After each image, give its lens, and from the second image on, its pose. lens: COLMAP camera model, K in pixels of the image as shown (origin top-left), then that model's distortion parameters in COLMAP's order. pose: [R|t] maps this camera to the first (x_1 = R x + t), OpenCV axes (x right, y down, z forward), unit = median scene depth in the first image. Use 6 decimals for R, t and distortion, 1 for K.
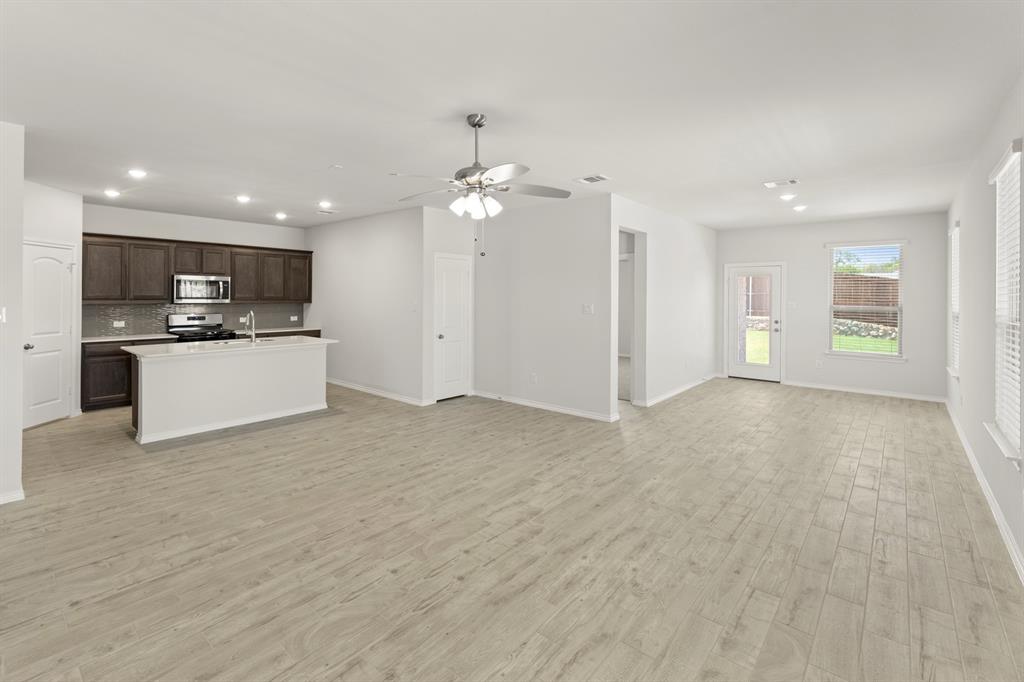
lens RADIAL K [[456.4, 0, 478.5], [0, 456.4, 299.6], [0, 0, 1]] dist [0.010548, -0.001862]
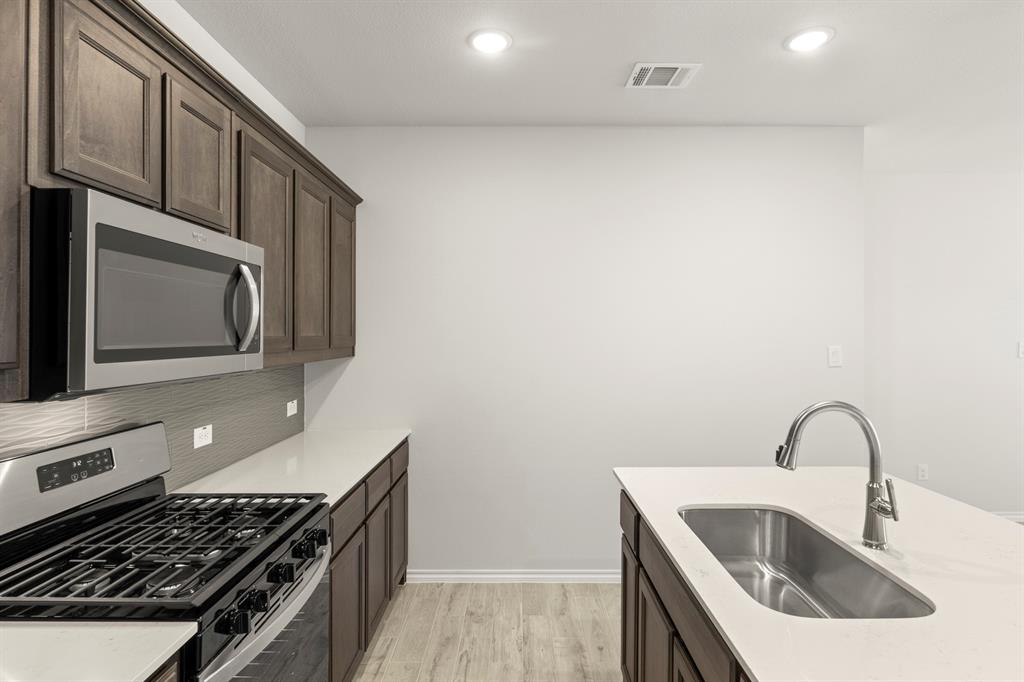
lens RADIAL K [[543.0, 0, 519.2], [0, 543.0, 338.1], [0, 0, 1]] dist [0.005708, 0.000252]
pose [[0.731190, -0.011253, 0.682081, -0.672527], [0.010702, 0.999930, 0.005025, -0.007764], [-0.682090, 0.003626, 0.731260, 0.780997]]
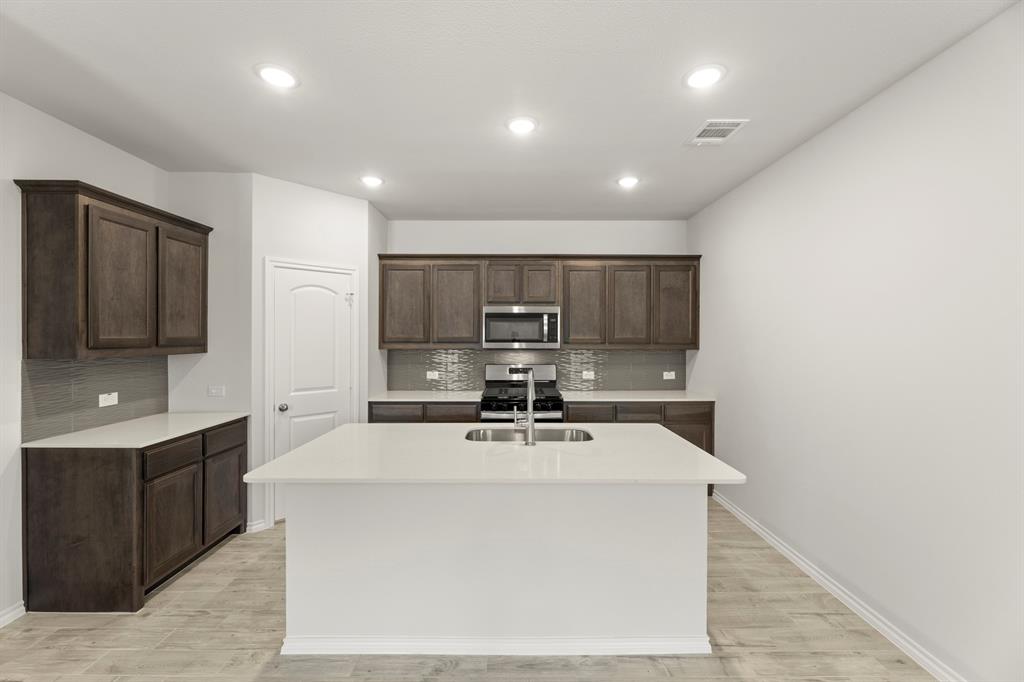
lens RADIAL K [[427.9, 0, 513.9], [0, 427.9, 334.4], [0, 0, 1]] dist [0.000304, -0.000678]
pose [[0.682965, -0.006709, -0.730420, -0.173918], [-0.002619, 0.999929, -0.011633, -0.005223], [0.730447, 0.009858, 0.682899, 0.599490]]
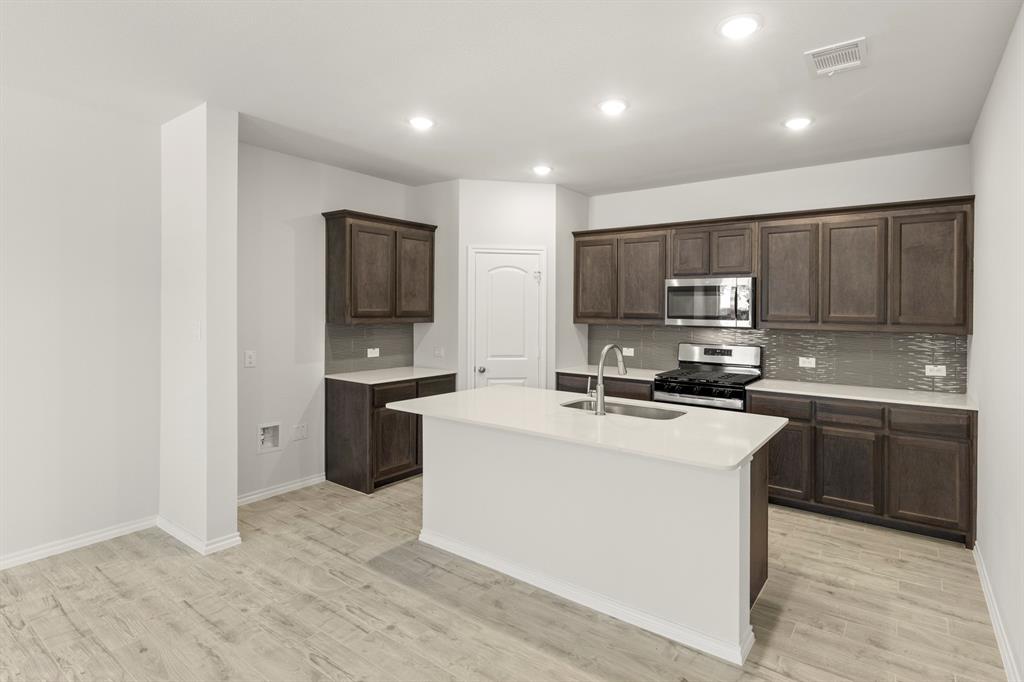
lens RADIAL K [[517.8, 0, 549.3], [0, 517.8, 308.5], [0, 0, 1]] dist [0.004448, -0.001699]
pose [[0.135536, -0.006271, -0.990753, 0.010625], [-0.015546, 0.999843, -0.008455, -0.005850], [0.990650, 0.016548, 0.135418, 0.741075]]
